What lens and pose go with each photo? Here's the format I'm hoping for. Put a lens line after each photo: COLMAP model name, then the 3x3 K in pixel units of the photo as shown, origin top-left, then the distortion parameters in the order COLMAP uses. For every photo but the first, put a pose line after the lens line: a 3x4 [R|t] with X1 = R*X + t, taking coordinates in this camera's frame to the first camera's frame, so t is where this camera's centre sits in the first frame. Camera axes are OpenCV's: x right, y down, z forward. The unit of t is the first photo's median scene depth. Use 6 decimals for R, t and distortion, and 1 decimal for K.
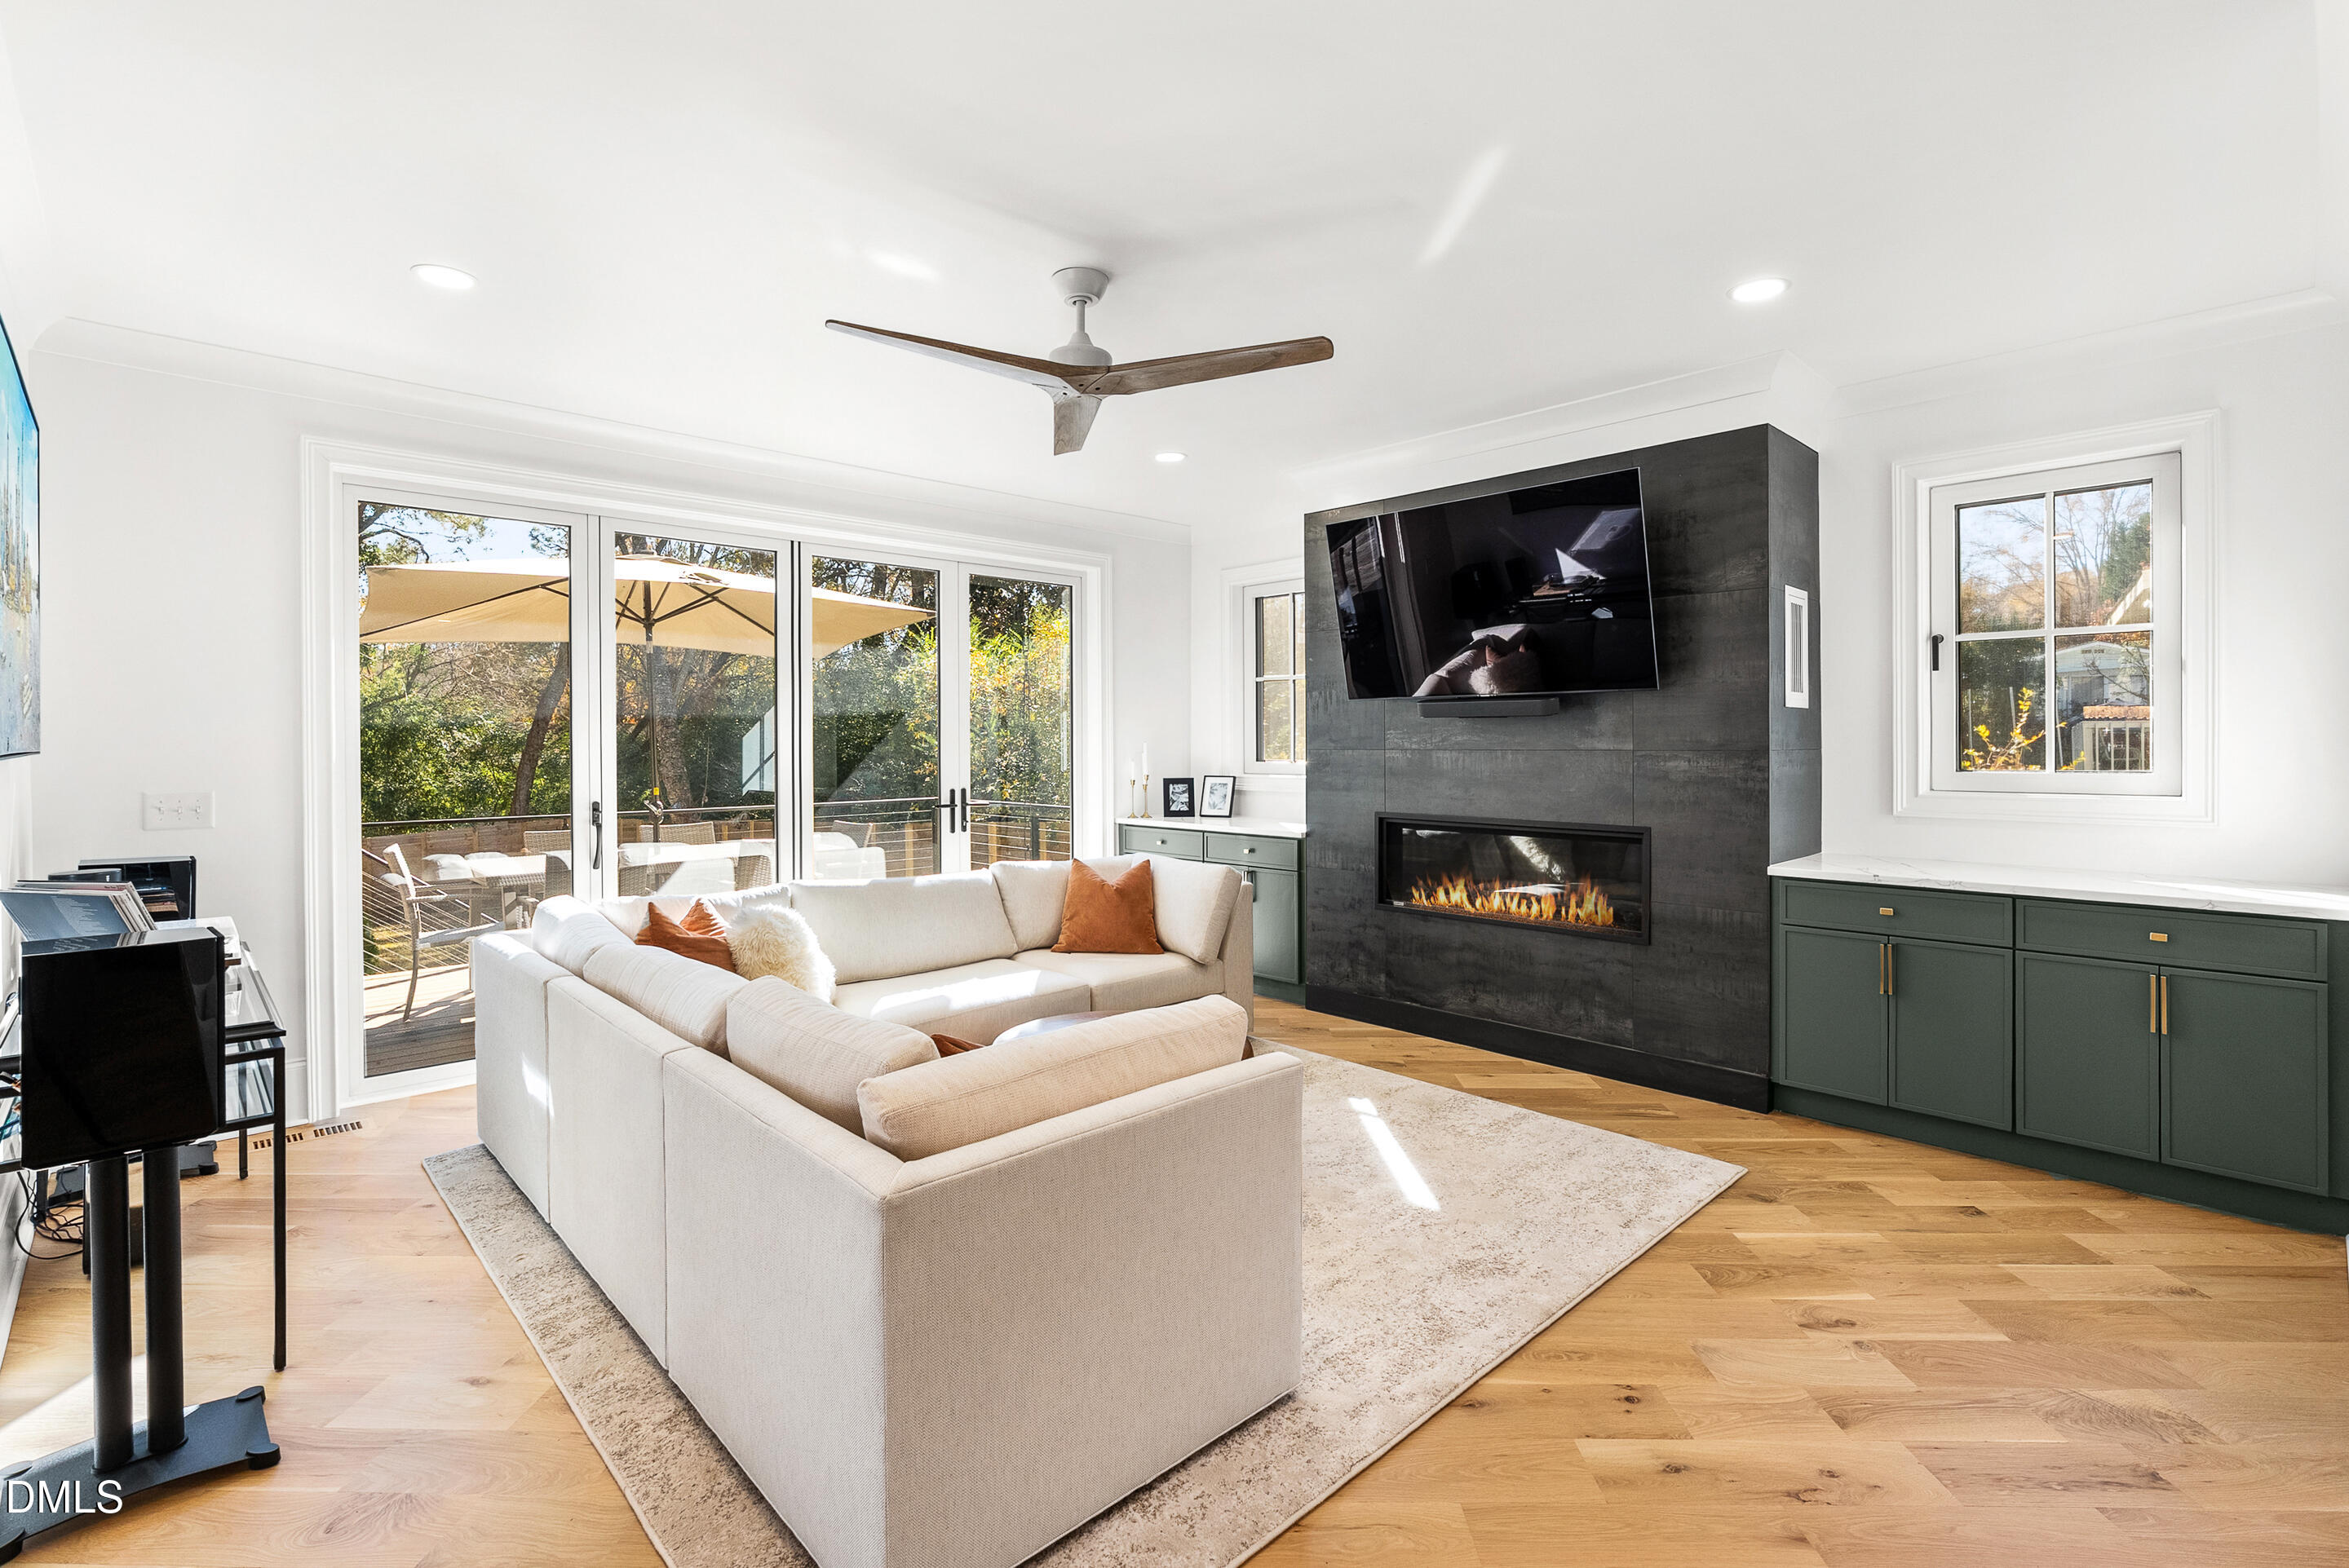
lens RADIAL K [[1069.1, 0, 1174.5], [0, 1069.1, 784.0], [0, 0, 1]] dist [0.000301, -0.000037]
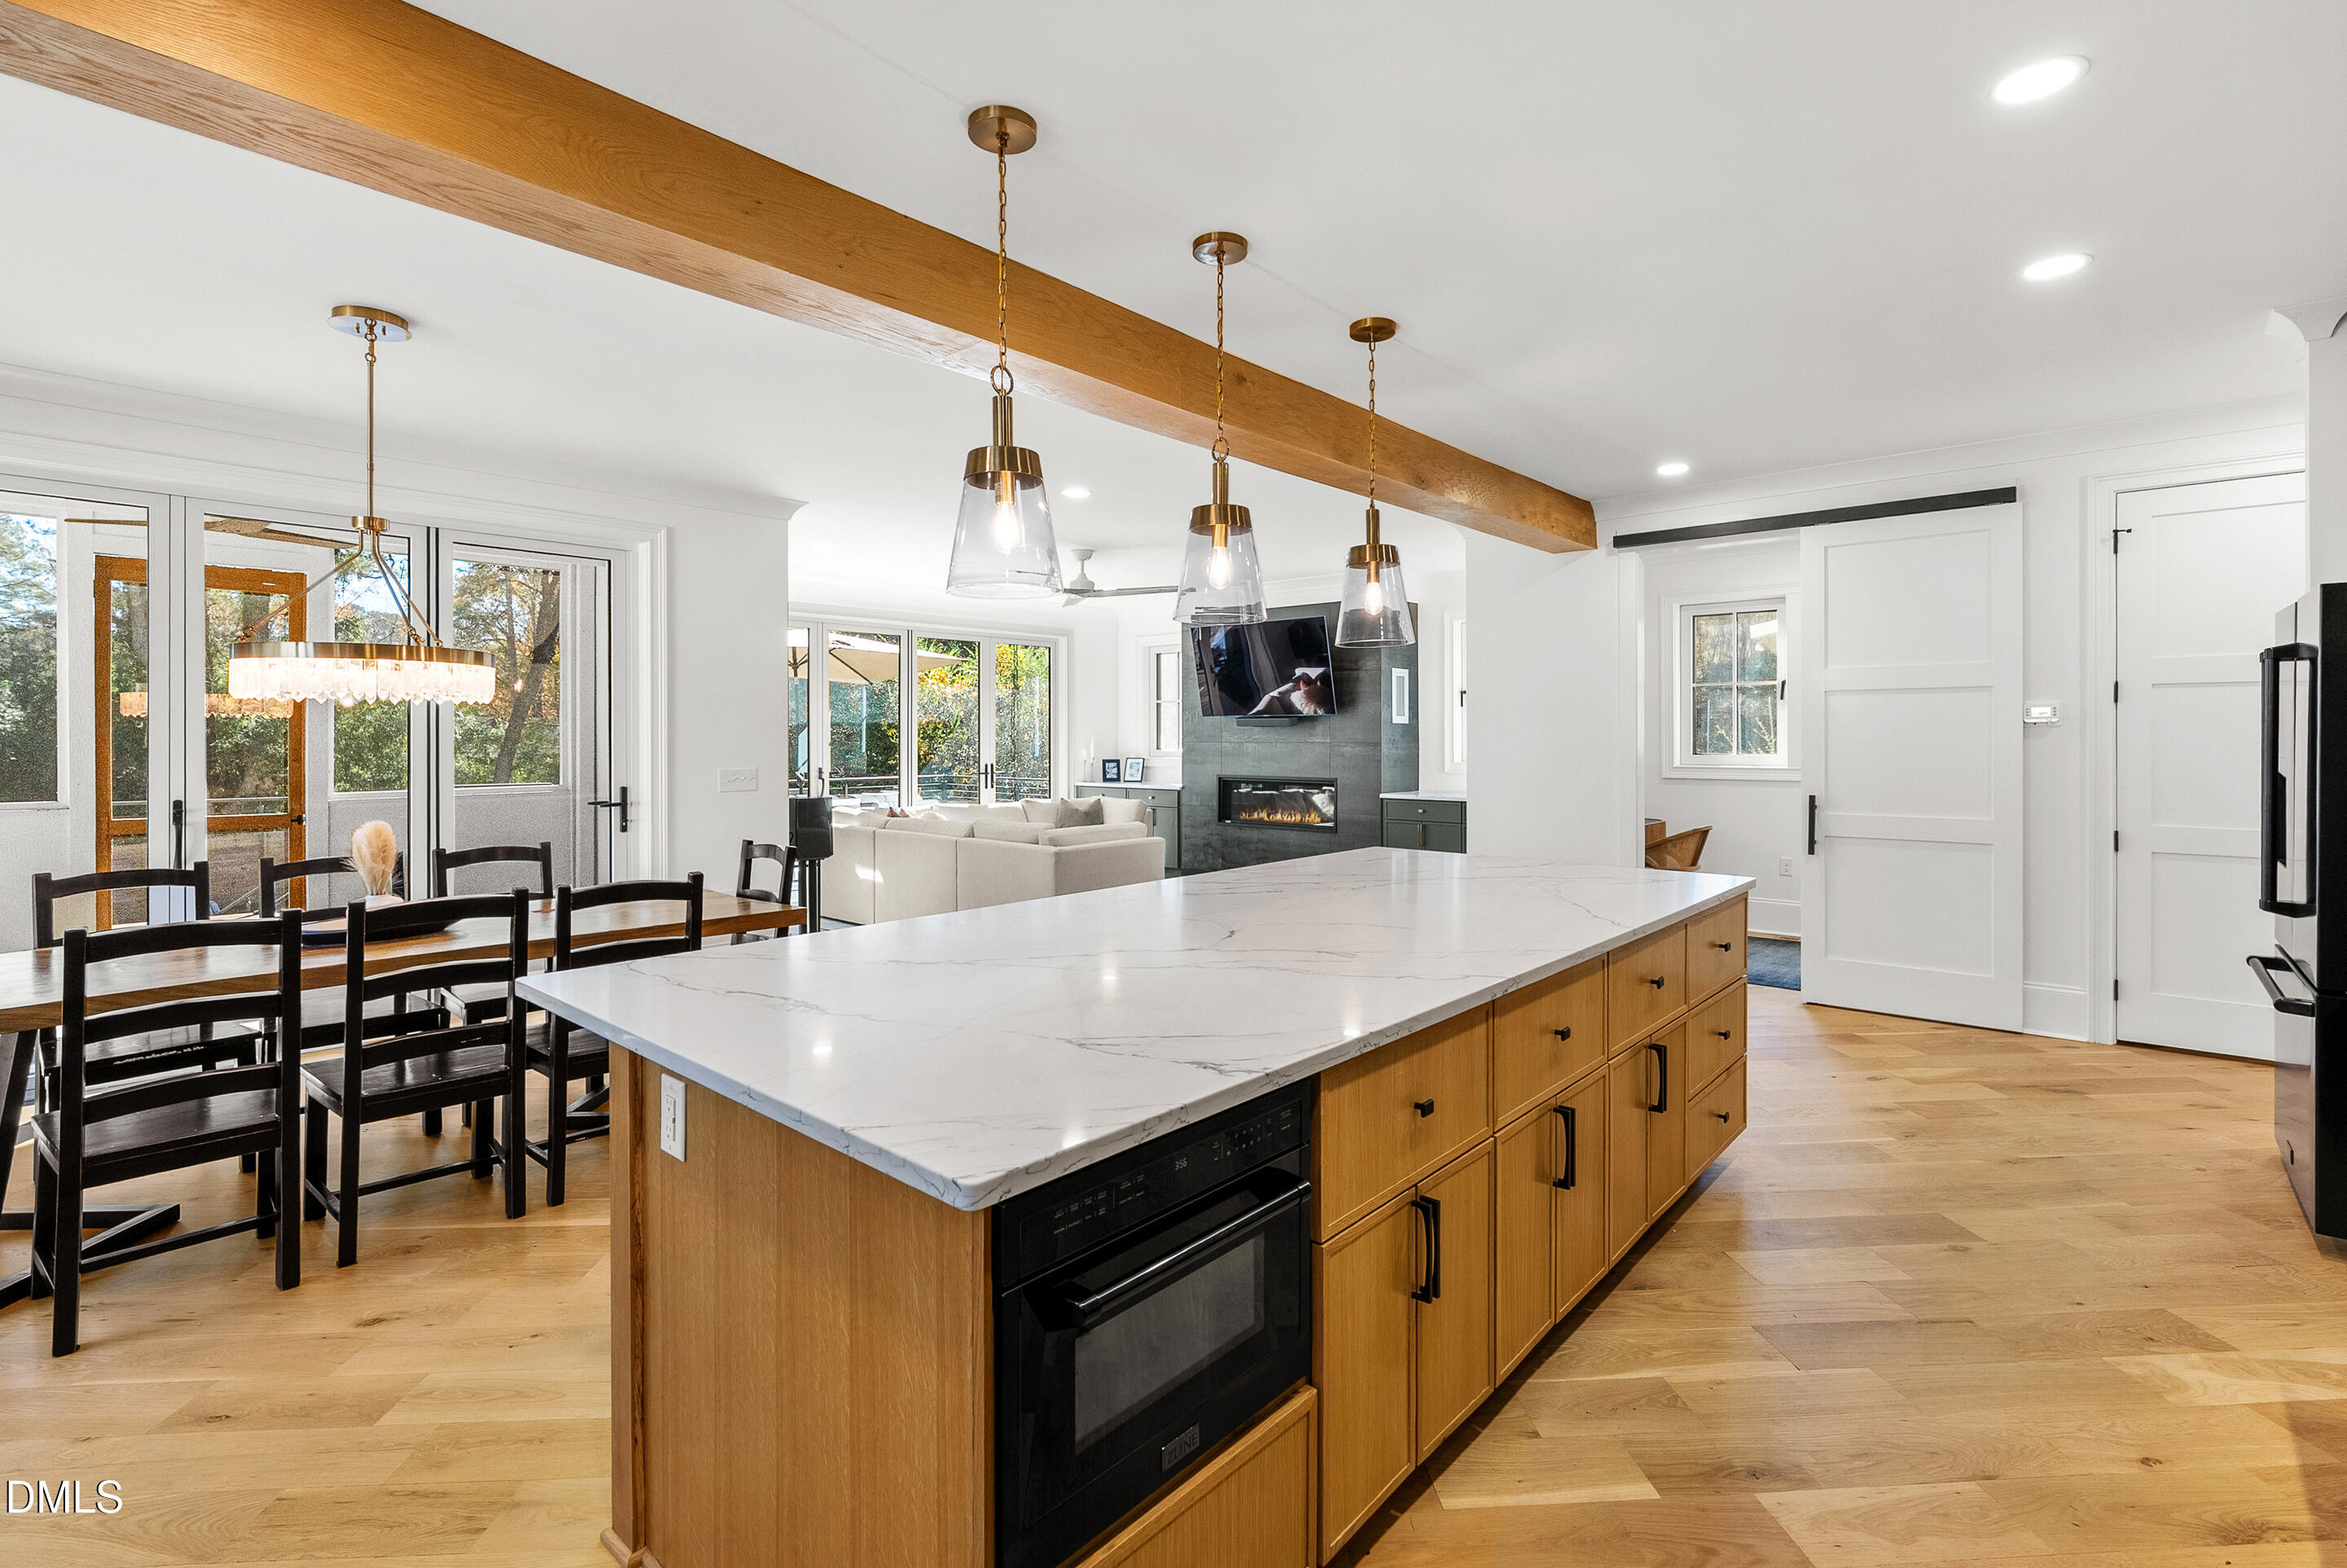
lens RADIAL K [[1068.4, 0, 1173.5], [0, 1068.4, 784.0], [0, 0, 1]] dist [0.000301, -0.000037]
pose [[0.996513, -0.000199, 0.083435, -0.046100], [0.000031, 0.999998, 0.002026, 0.035731], [-0.083436, -0.002016, 0.996511, -0.835938]]
